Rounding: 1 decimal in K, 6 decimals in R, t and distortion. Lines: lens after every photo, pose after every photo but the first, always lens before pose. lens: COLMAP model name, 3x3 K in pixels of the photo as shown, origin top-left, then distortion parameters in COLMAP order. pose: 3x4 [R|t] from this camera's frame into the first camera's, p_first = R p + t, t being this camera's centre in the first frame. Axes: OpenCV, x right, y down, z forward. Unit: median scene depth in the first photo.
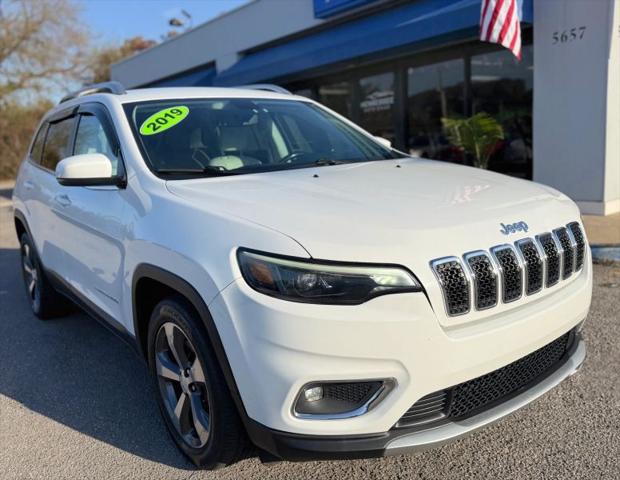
lens RADIAL K [[512.9, 0, 327.5], [0, 512.9, 257.4], [0, 0, 1]] dist [0.176127, -0.276226]
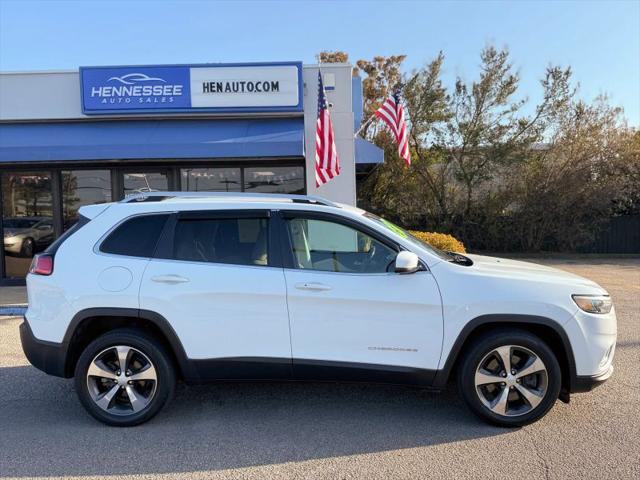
lens RADIAL K [[500.3, 0, 322.0], [0, 500.3, 236.8], [0, 0, 1]] dist [0.090837, -0.158482]
pose [[0.670723, 0.015067, 0.741555, -2.160486], [0.132680, 0.981230, -0.139943, -0.086778], [-0.729744, 0.192253, 0.656134, 0.272745]]
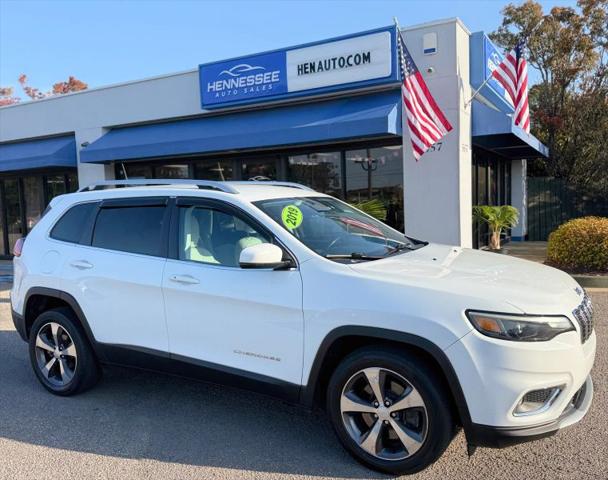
lens RADIAL K [[516.3, 0, 304.1], [0, 516.3, 244.1], [0, 0, 1]] dist [0.091920, -0.163355]
pose [[0.935380, 0.003117, 0.353631, -1.038123], [0.049958, 0.988769, -0.140857, -0.014845], [-0.350098, 0.149421, 0.924719, -0.277703]]
